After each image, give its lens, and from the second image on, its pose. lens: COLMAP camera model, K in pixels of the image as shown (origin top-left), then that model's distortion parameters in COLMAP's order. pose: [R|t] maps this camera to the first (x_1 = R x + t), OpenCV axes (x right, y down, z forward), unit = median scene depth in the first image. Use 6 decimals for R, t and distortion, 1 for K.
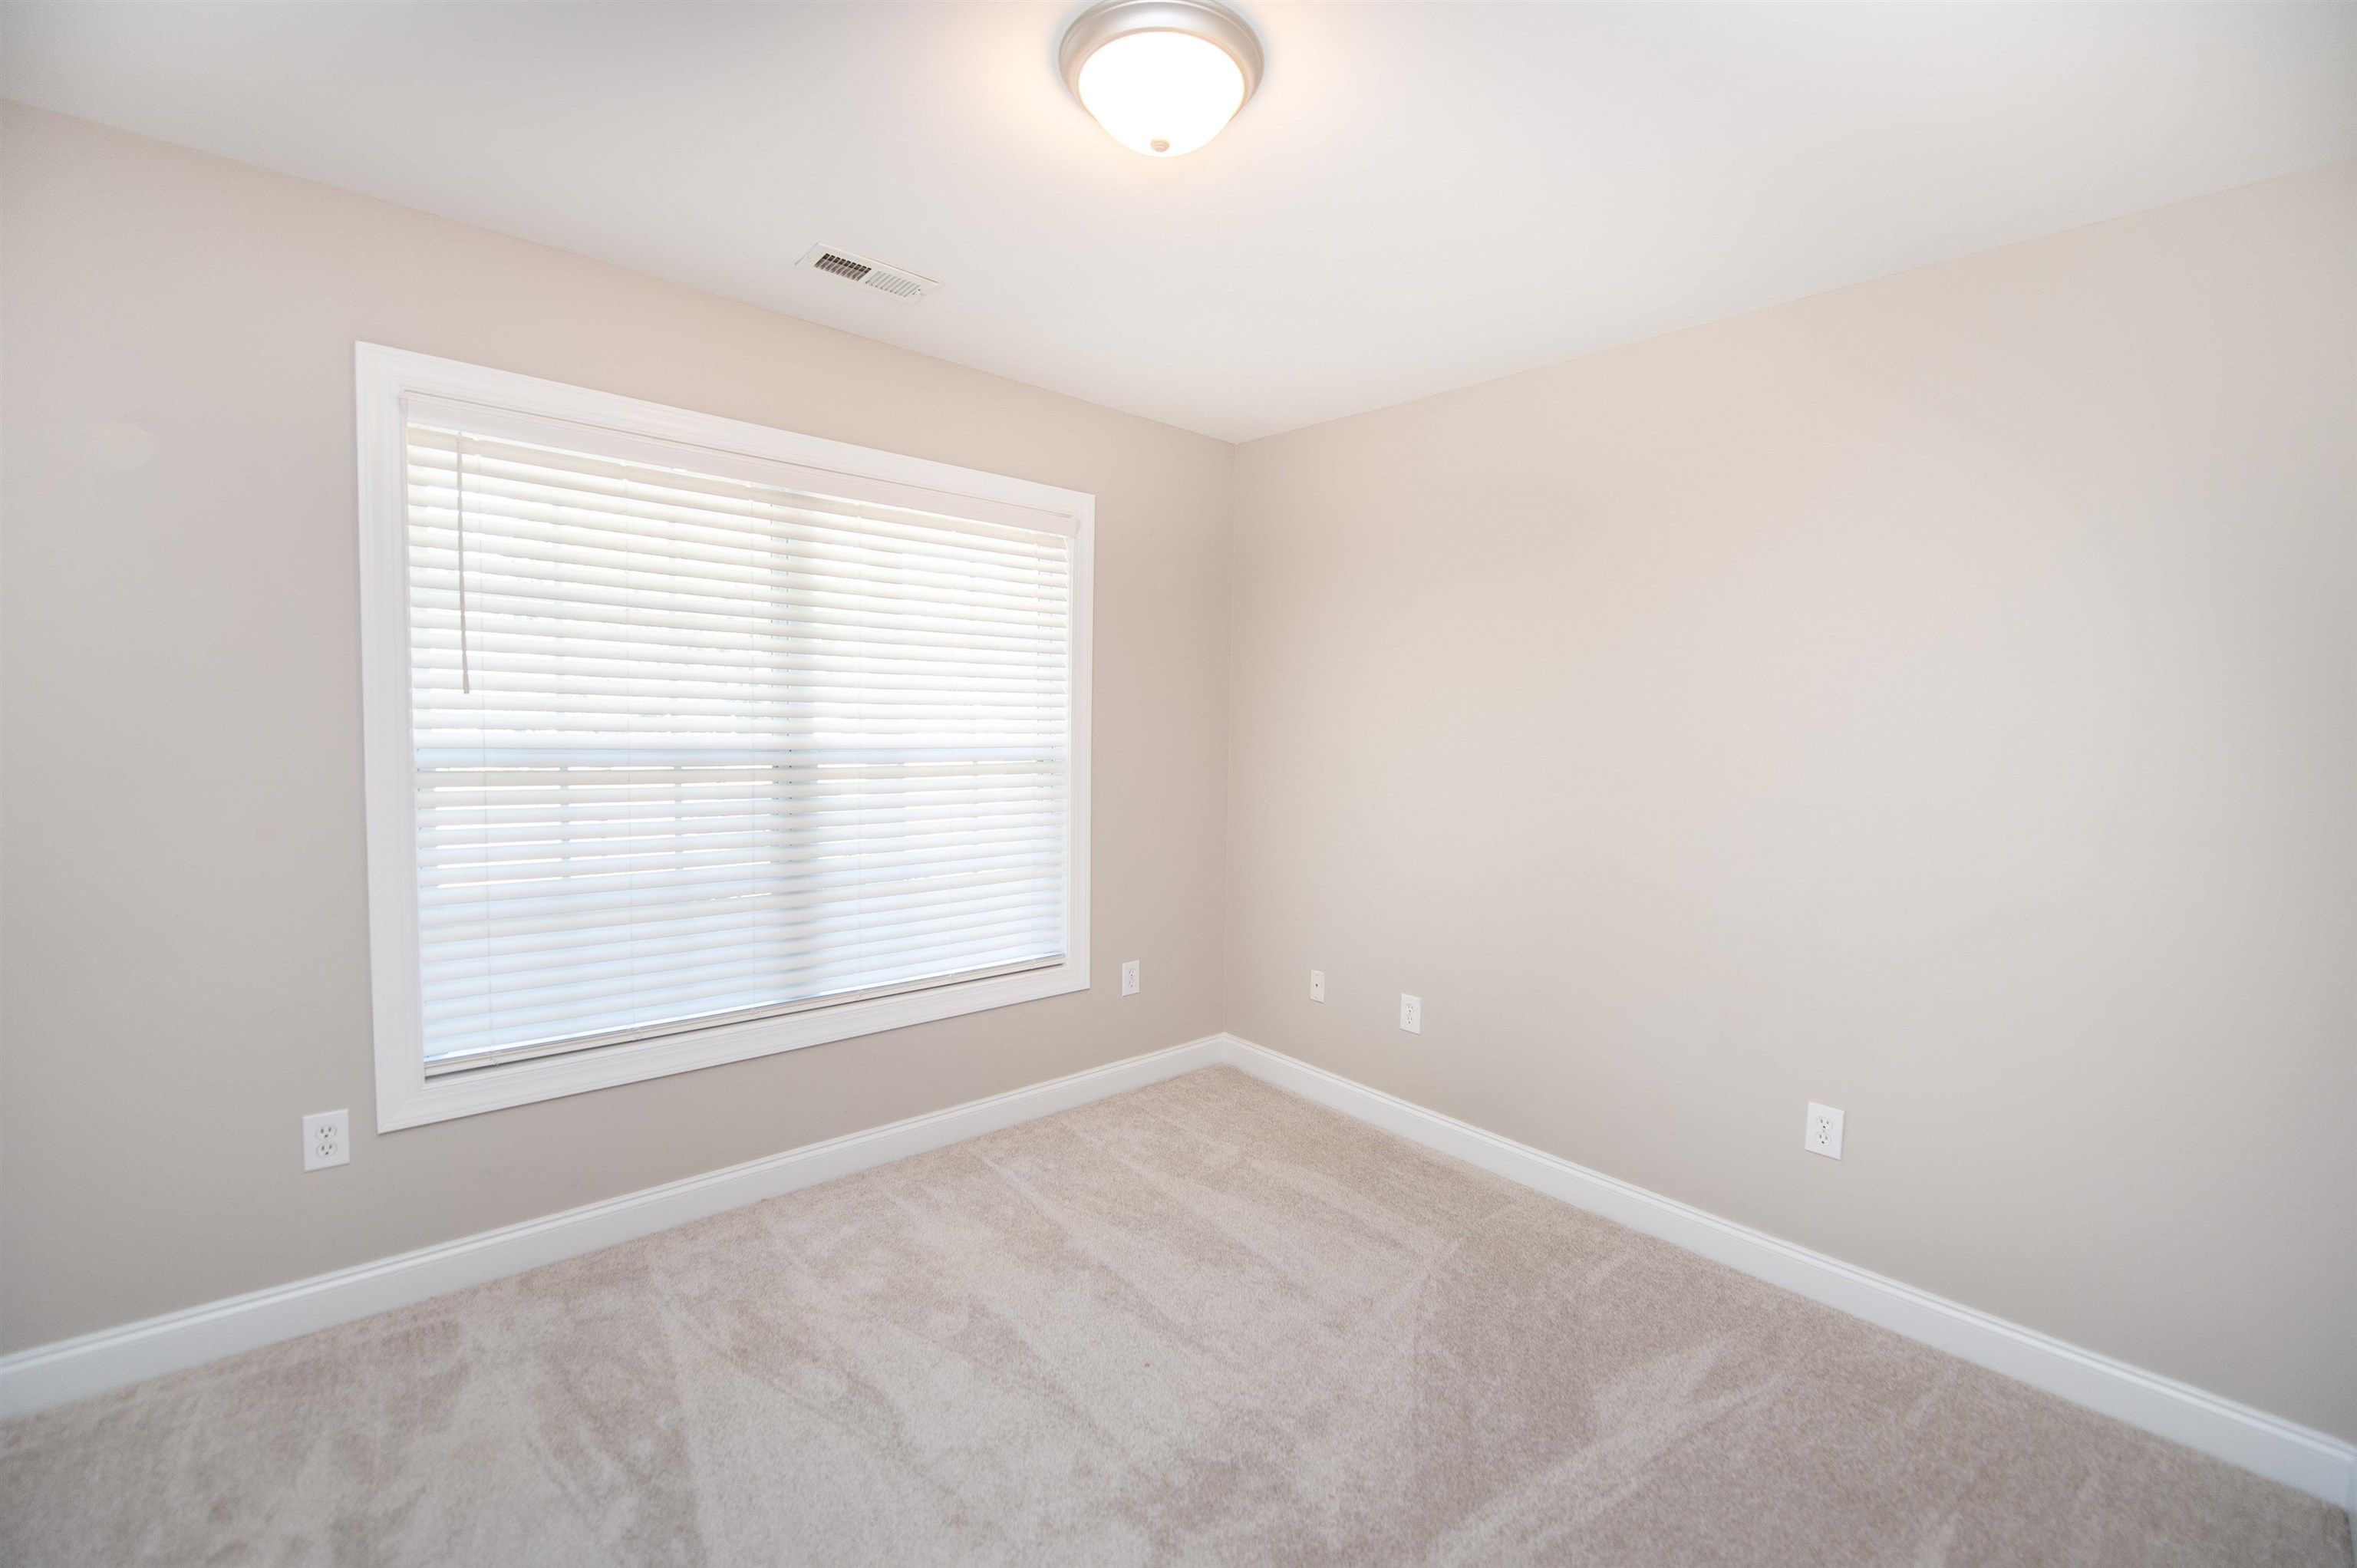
lens RADIAL K [[974.8, 0, 1171.6], [0, 974.8, 773.8], [0, 0, 1]] dist [-0.014537, -0.000105]
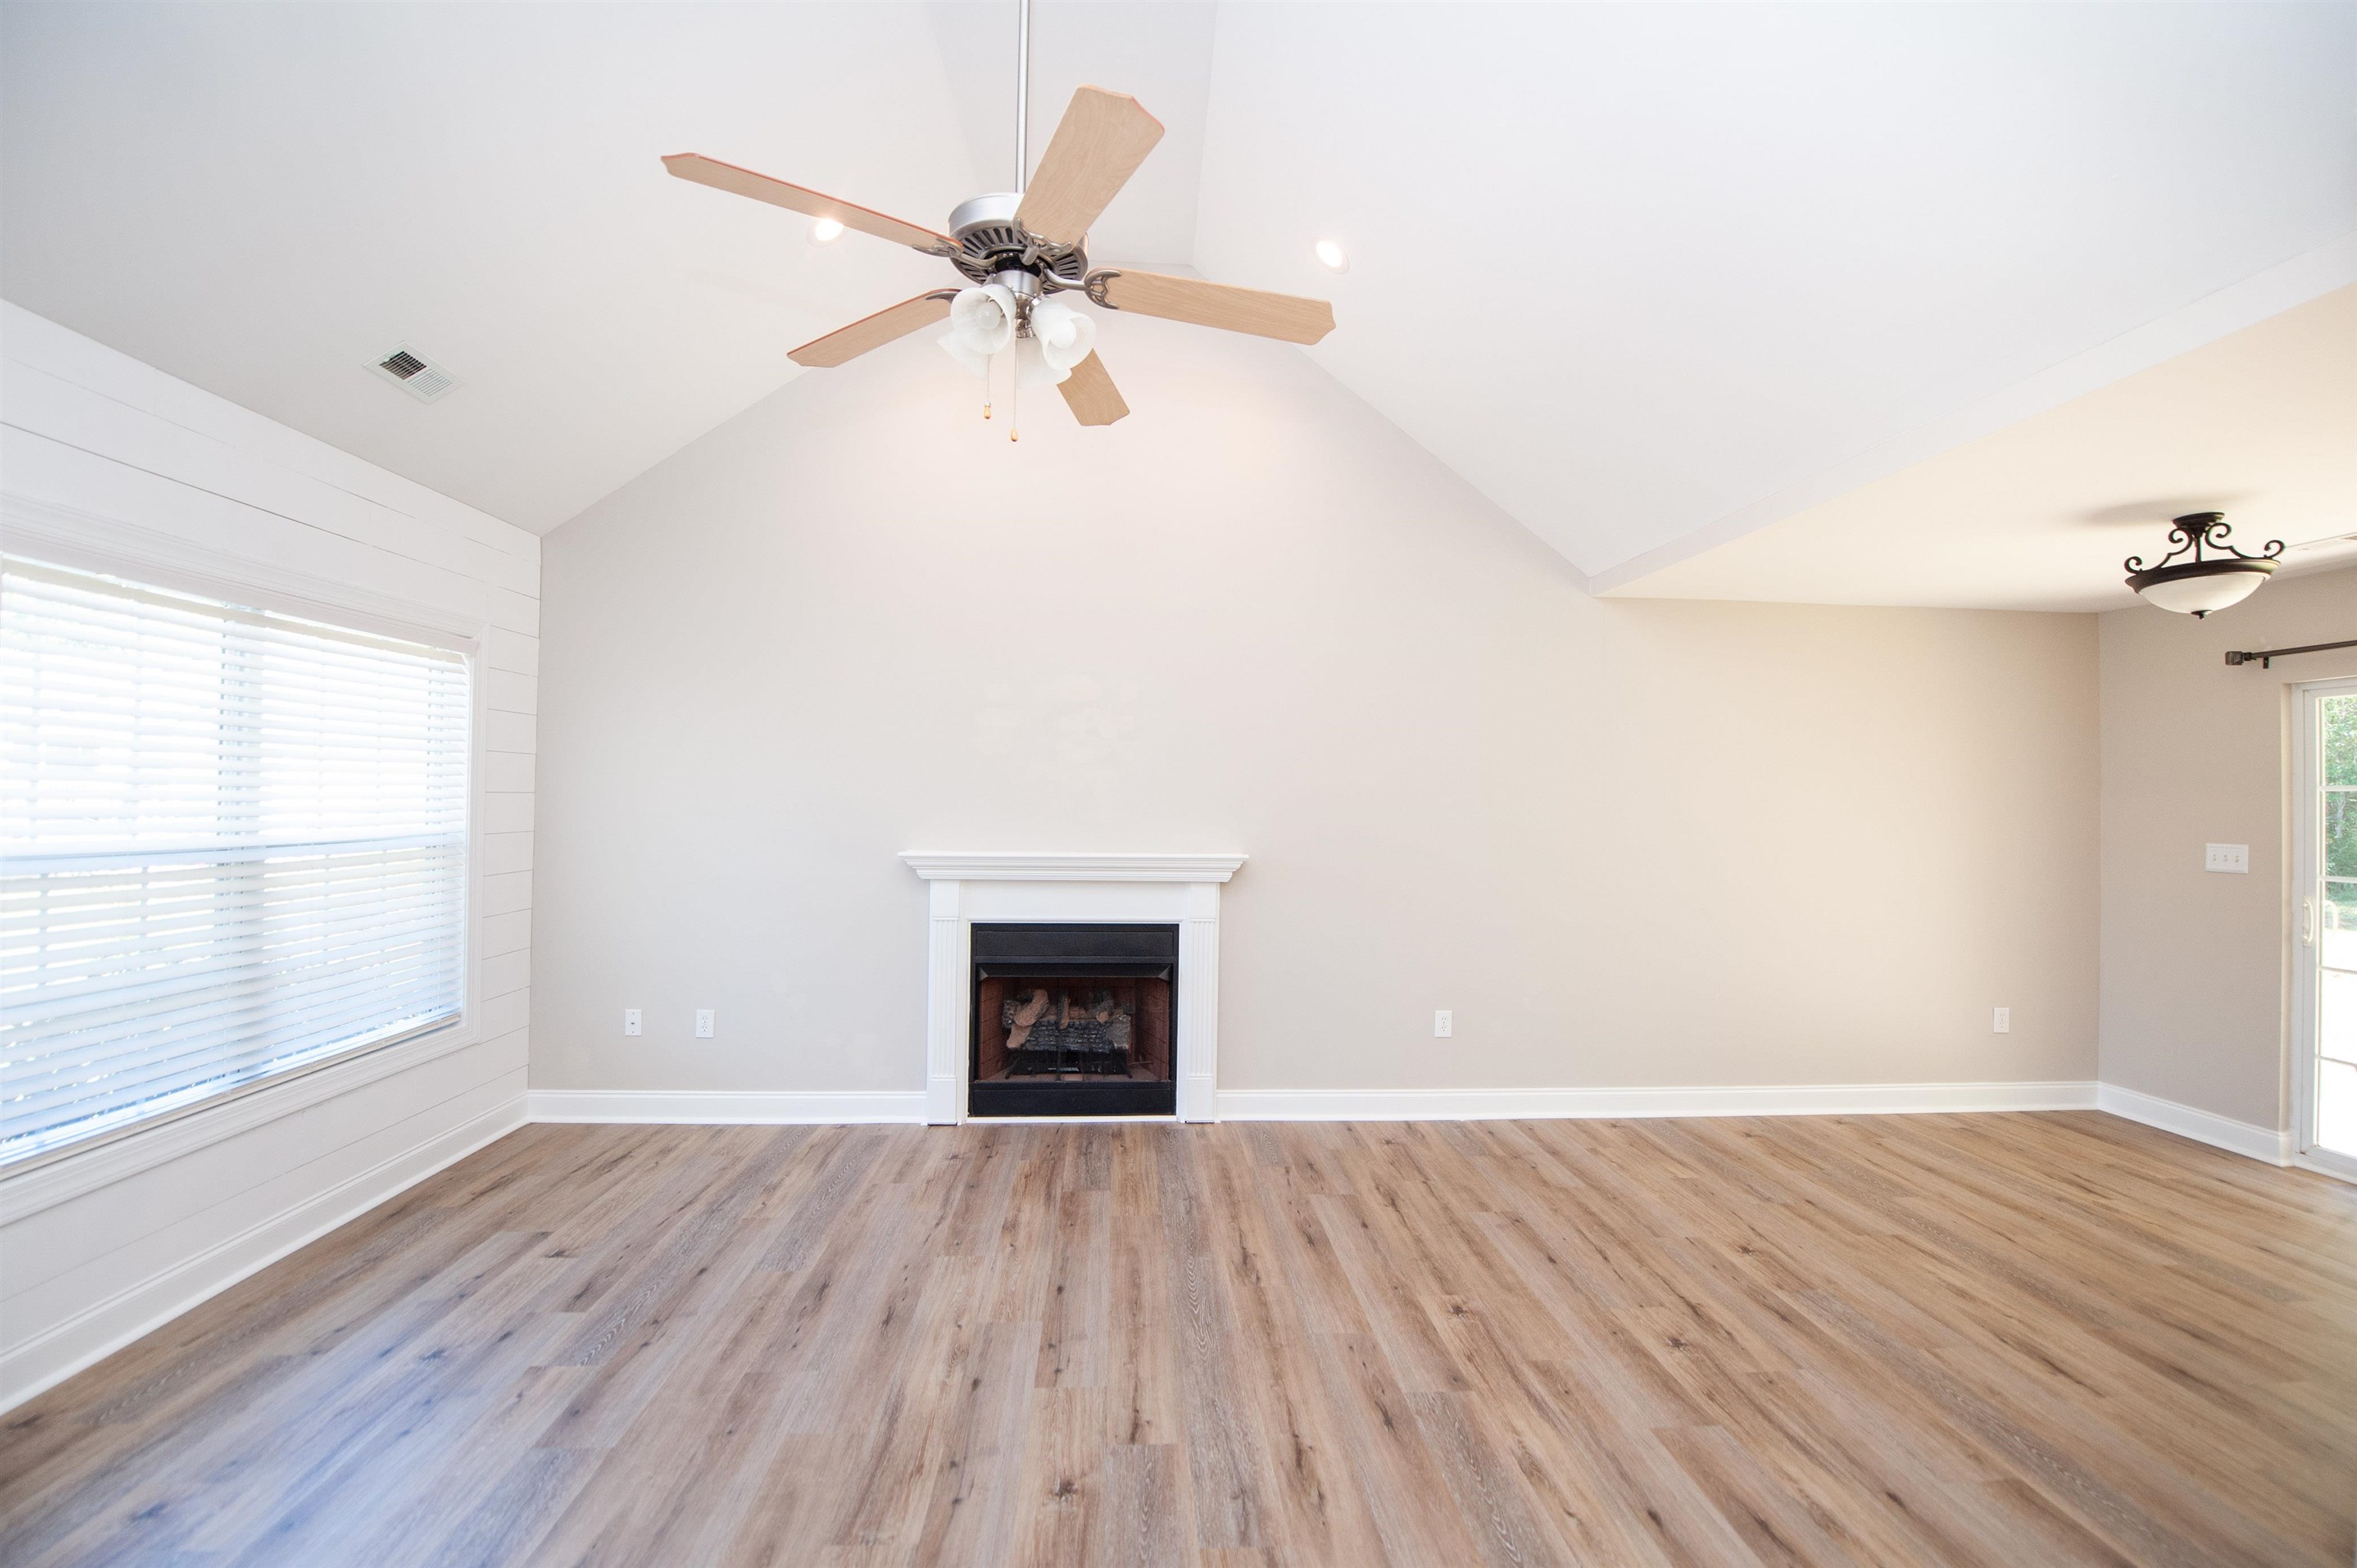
lens RADIAL K [[974.8, 0, 1189.3], [0, 974.8, 808.7], [0, 0, 1]] dist [-0.014537, -0.000105]
pose [[0.619834, -0.032669, 0.784052, -0.574319], [0.061100, 0.998109, -0.006714, 0.004291], [-0.782351, 0.052067, 0.620658, -0.472374]]
